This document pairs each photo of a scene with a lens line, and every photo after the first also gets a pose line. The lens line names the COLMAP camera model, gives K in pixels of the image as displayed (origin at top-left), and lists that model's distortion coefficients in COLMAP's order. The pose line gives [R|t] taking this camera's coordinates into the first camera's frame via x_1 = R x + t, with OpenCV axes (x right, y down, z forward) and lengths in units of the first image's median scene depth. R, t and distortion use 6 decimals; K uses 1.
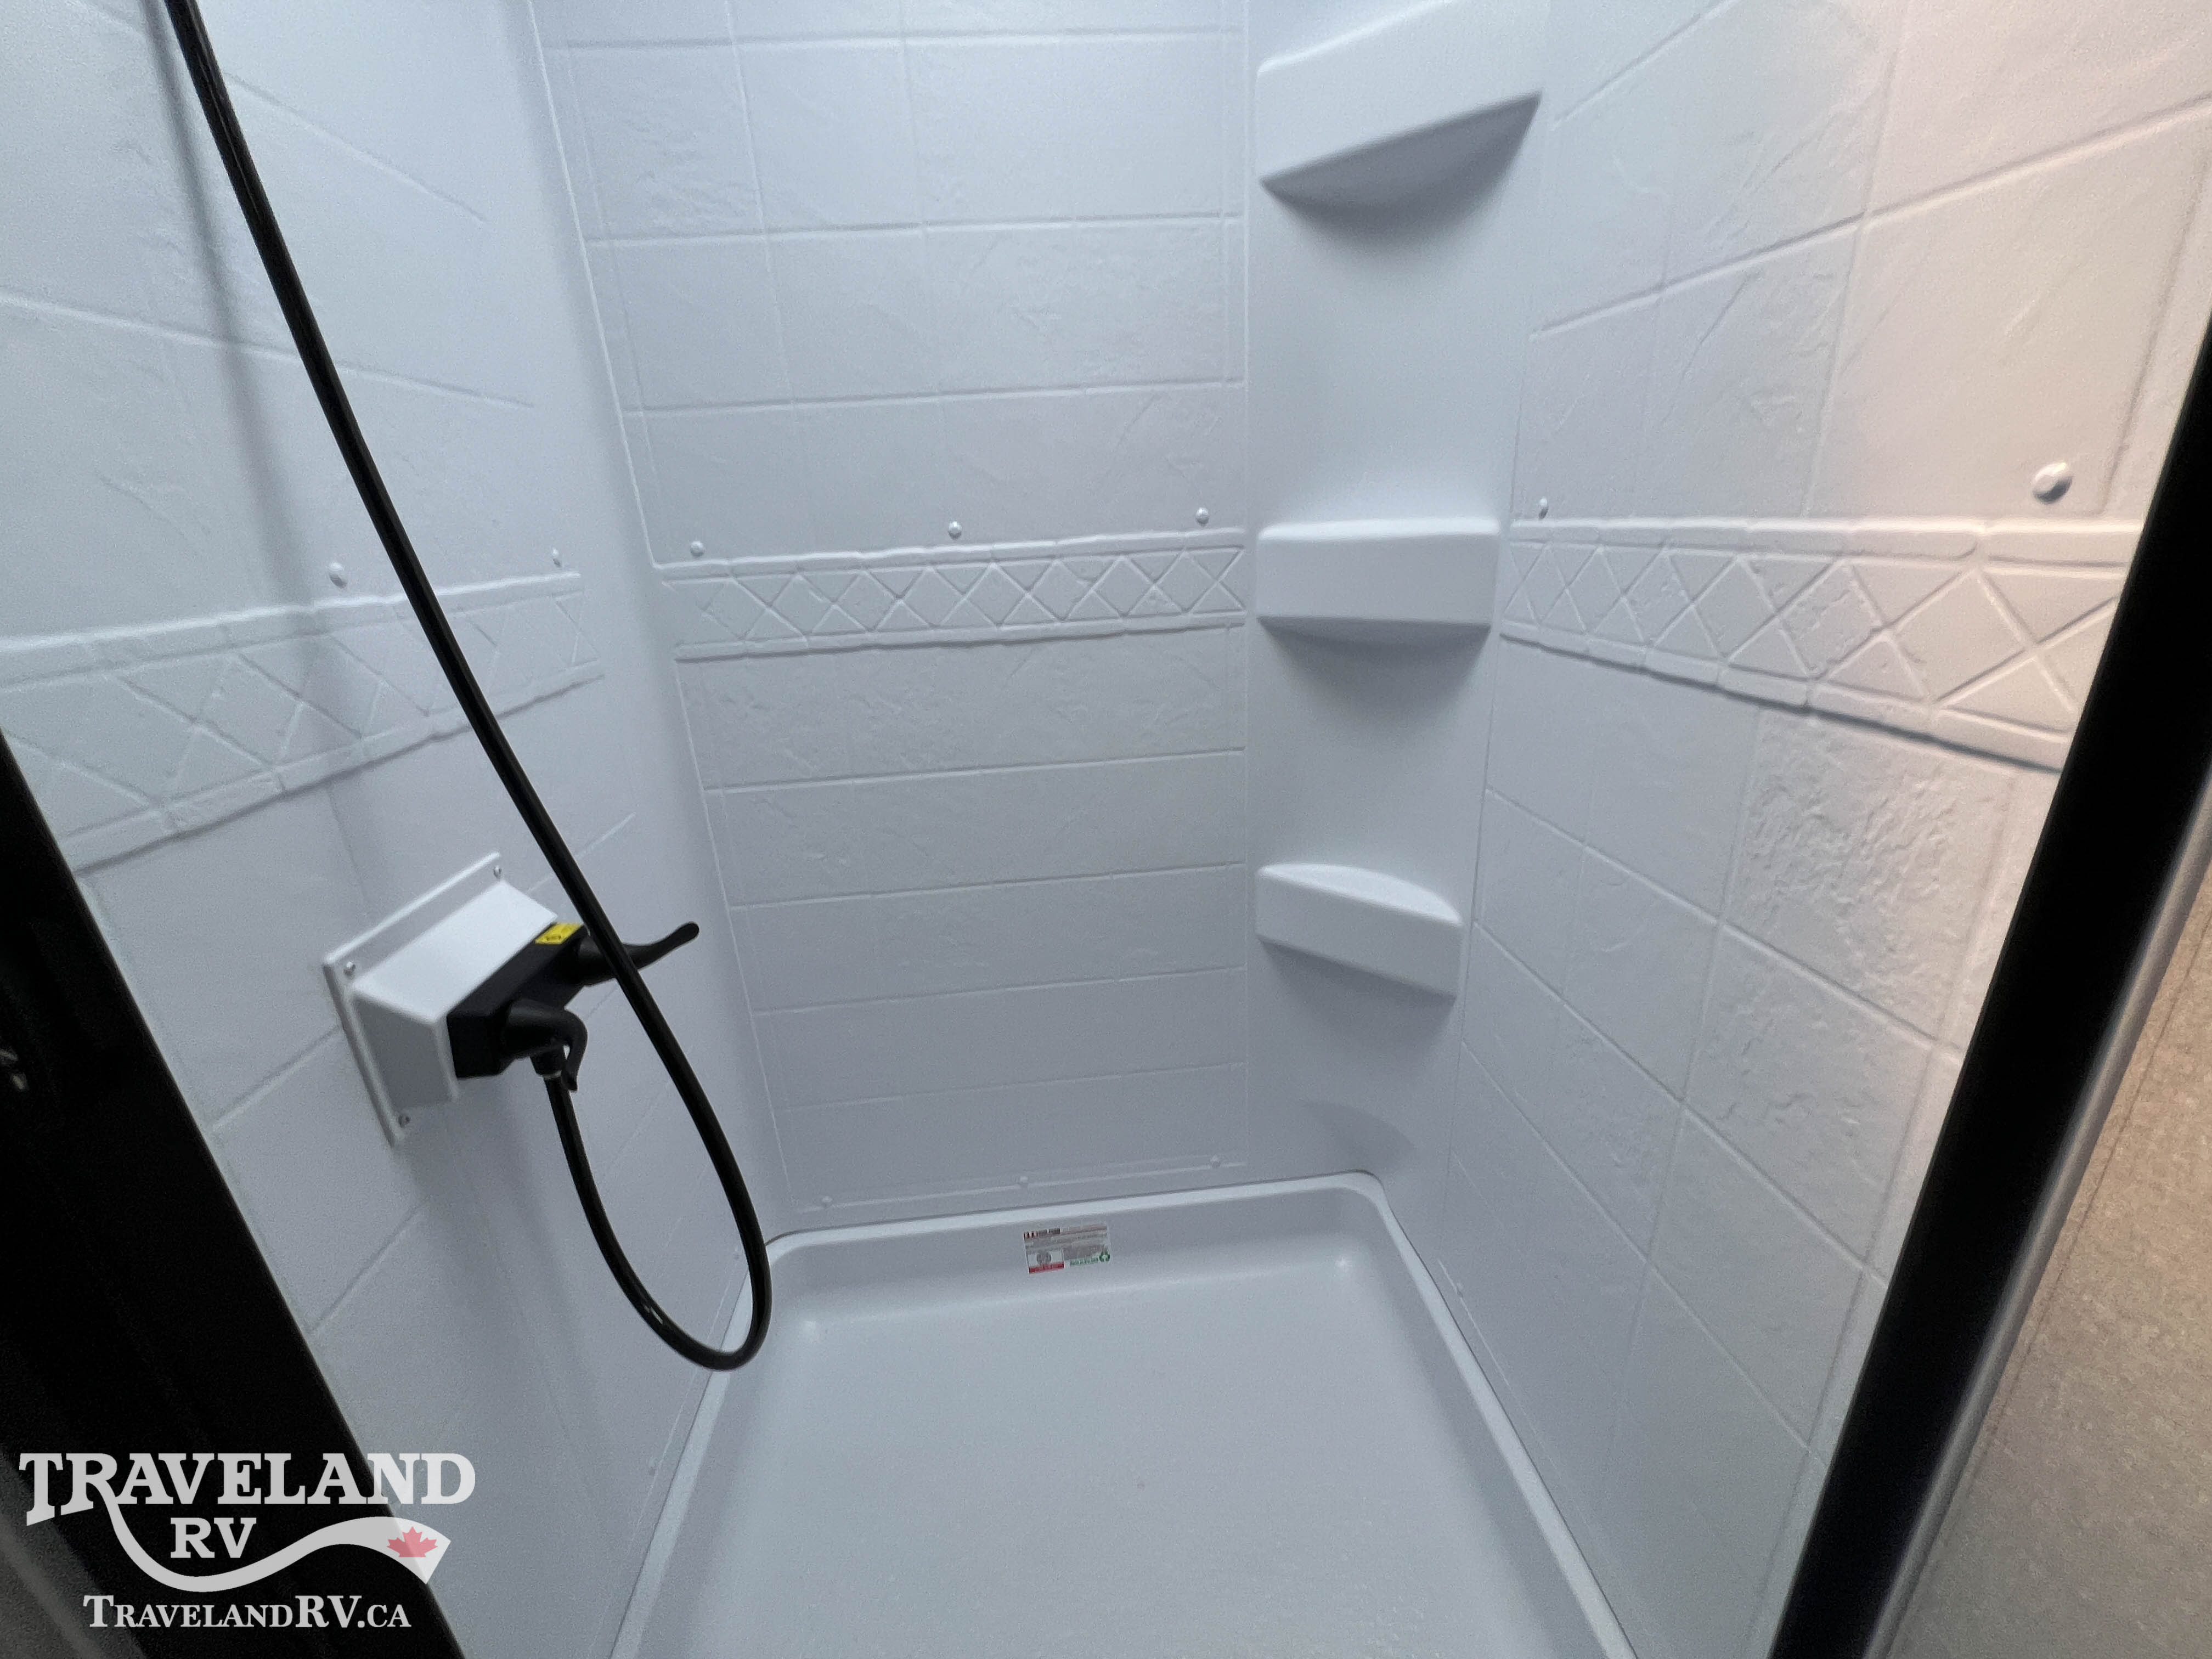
lens RADIAL K [[894.2, 0, 1097.1], [0, 894.2, 826.7], [0, 0, 1]] dist [-0.002237, 0.000303]
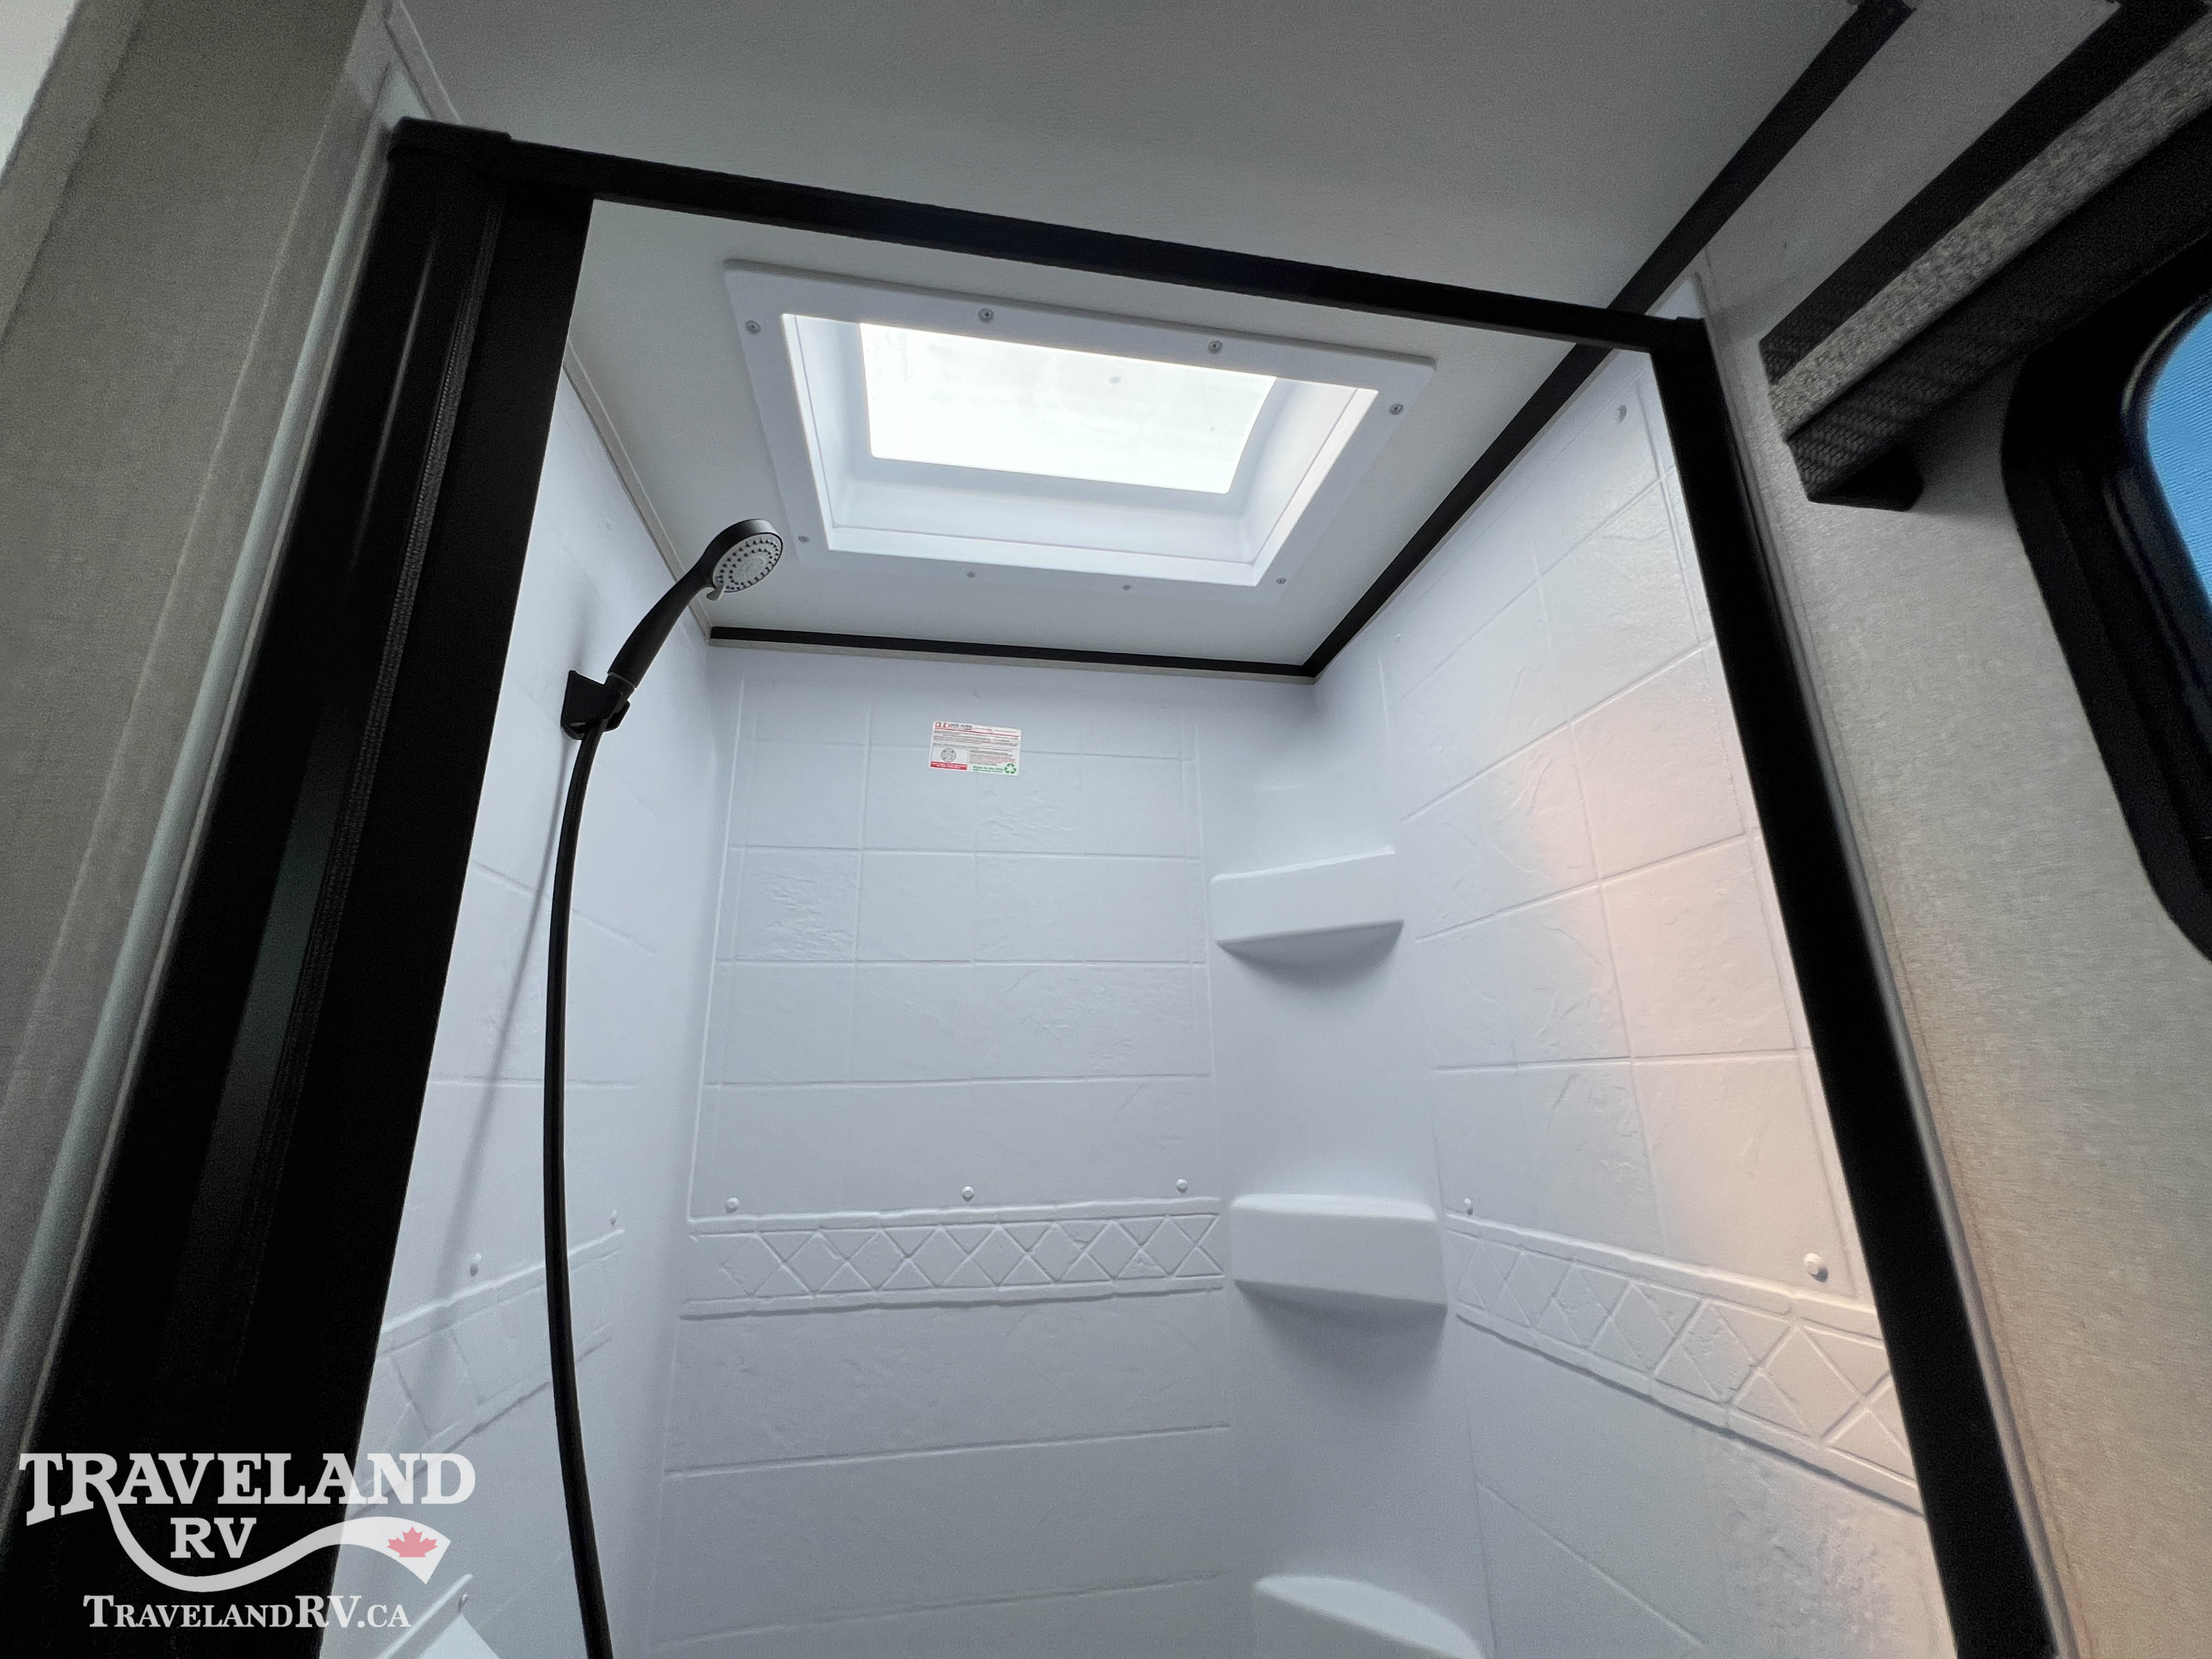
lens RADIAL K [[882.6, 0, 1106.8], [0, 882.6, 826.0], [0, 0, 1]] dist [-0.000490, -0.000806]
pose [[0.996025, 0.059868, 0.065961, -0.092601], [-0.008713, 0.802405, -0.596716, -0.042883], [-0.088651, 0.593769, 0.799737, -0.203664]]
